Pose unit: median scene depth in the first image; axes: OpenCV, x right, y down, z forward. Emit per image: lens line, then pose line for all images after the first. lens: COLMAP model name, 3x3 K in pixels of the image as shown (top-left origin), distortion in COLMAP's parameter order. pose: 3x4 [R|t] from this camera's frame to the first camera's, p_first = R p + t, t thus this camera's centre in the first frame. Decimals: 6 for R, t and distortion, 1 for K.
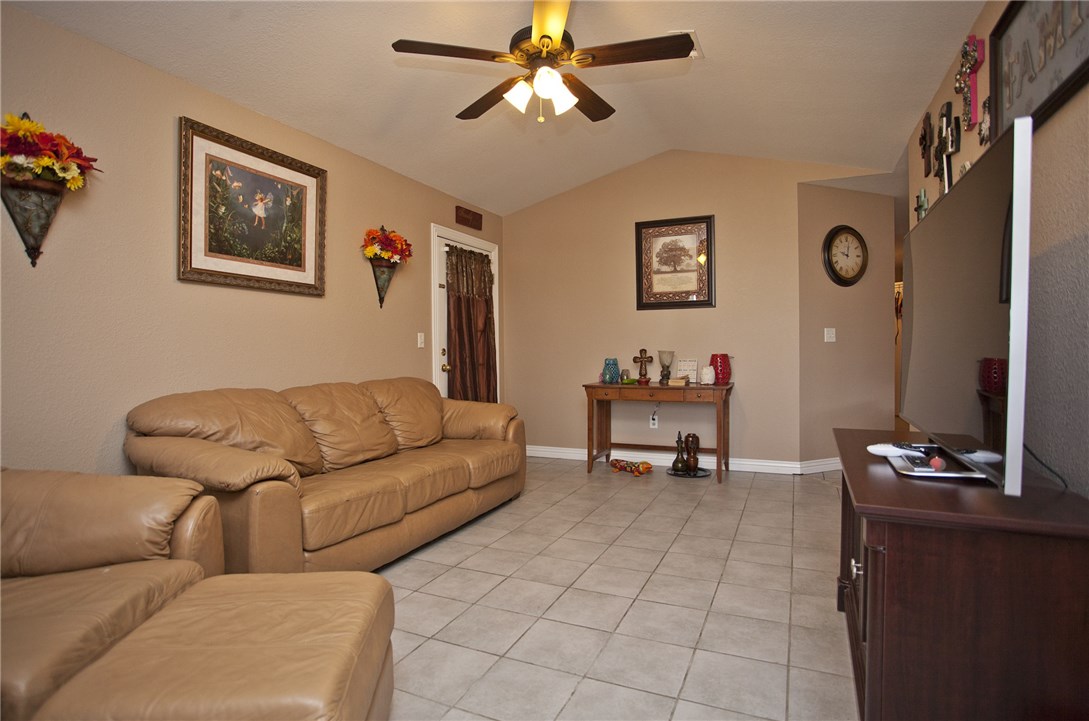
lens RADIAL K [[553.1, 0, 547.2], [0, 553.1, 359.6], [0, 0, 1]] dist [-0.072079, 0.032620]
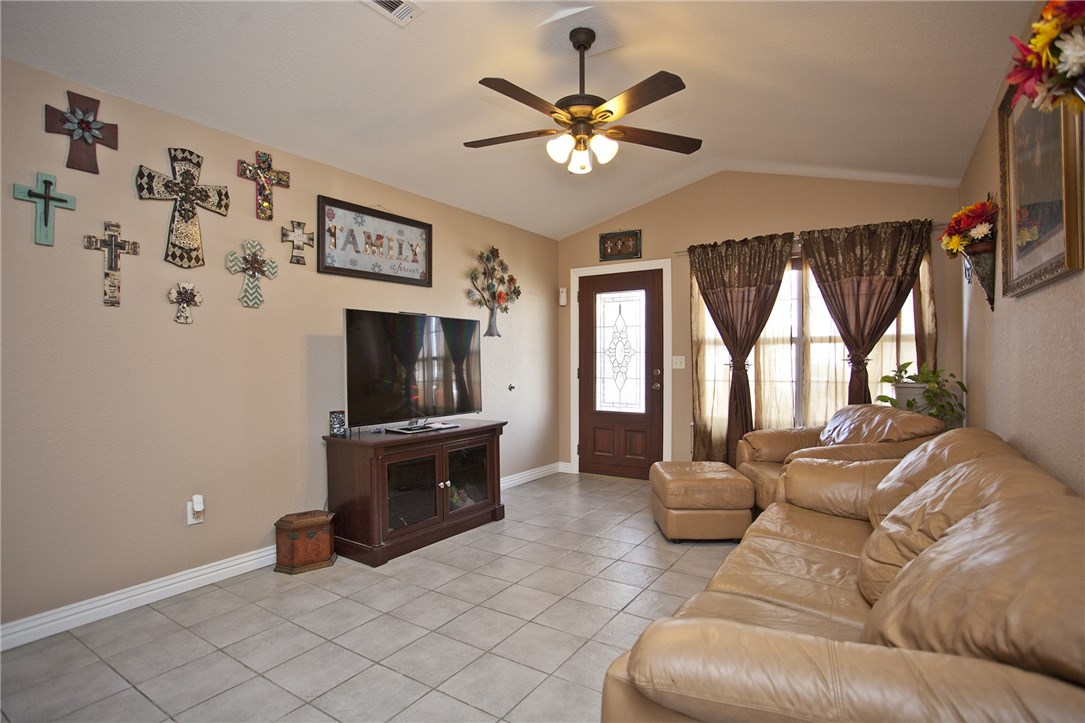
lens RADIAL K [[551.1, 0, 545.2], [0, 551.1, 360.6], [0, 0, 1]] dist [-0.072079, 0.032620]
pose [[-0.989635, 0.012850, 0.143028, -0.070822], [0.015411, 0.999740, 0.016808, -0.068827], [-0.142775, 0.018838, -0.989576, 1.733801]]
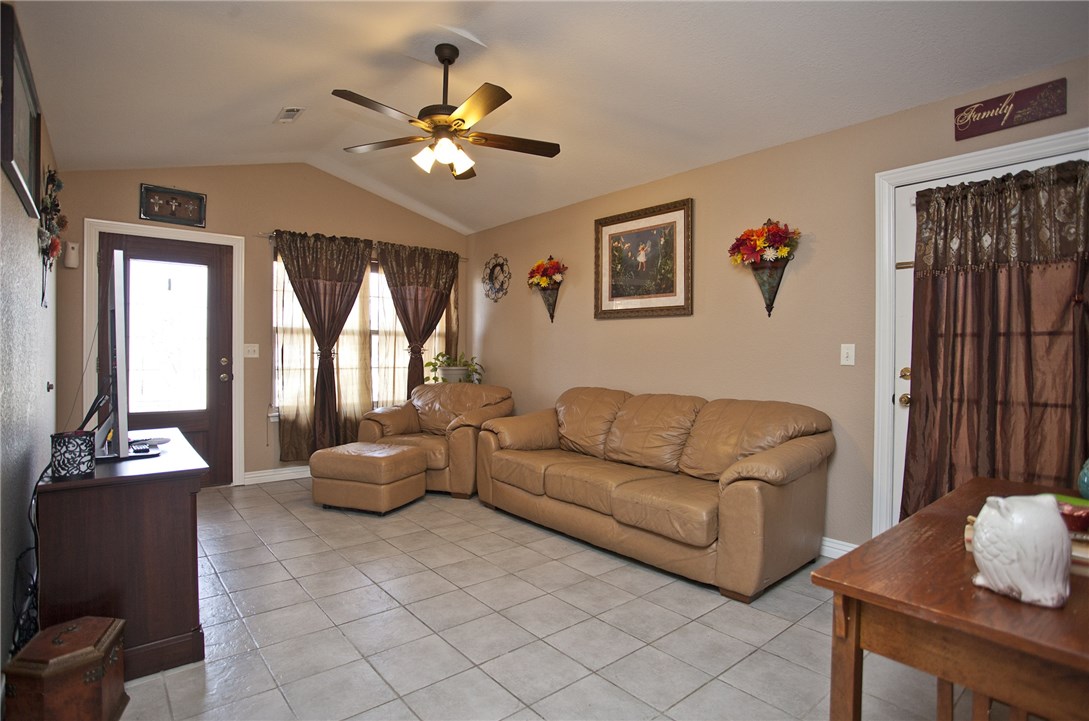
lens RADIAL K [[553.1, 0, 547.2], [0, 553.1, 359.6], [0, 0, 1]] dist [-0.072079, 0.032620]
pose [[-0.425604, 0.017829, -0.904734, 0.823500], [-0.017920, 0.999444, 0.028125, -0.061797], [0.904732, 0.028183, -0.425047, 1.423820]]
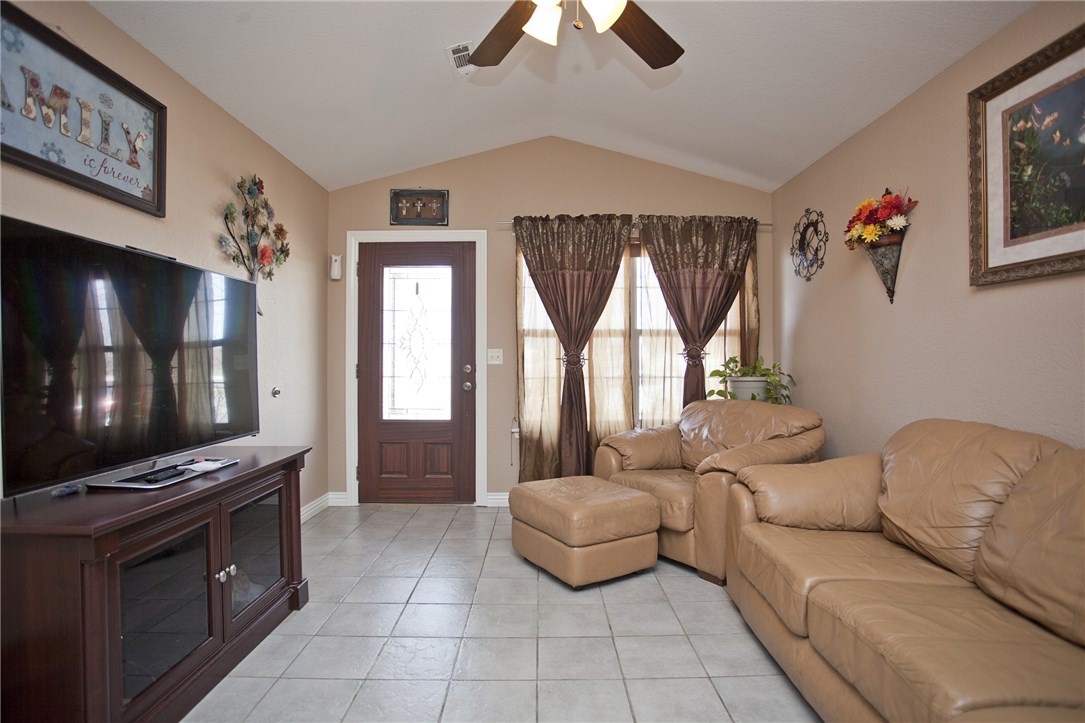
lens RADIAL K [[546.8, 0, 546.5], [0, 546.8, 363.2], [0, 0, 1]] dist [-0.073179, 0.032517]
pose [[-0.902921, 0.012813, -0.429617, 0.249810], [0.002159, 0.999678, 0.025277, -0.046615], [0.429802, 0.021896, -0.902658, 1.308138]]
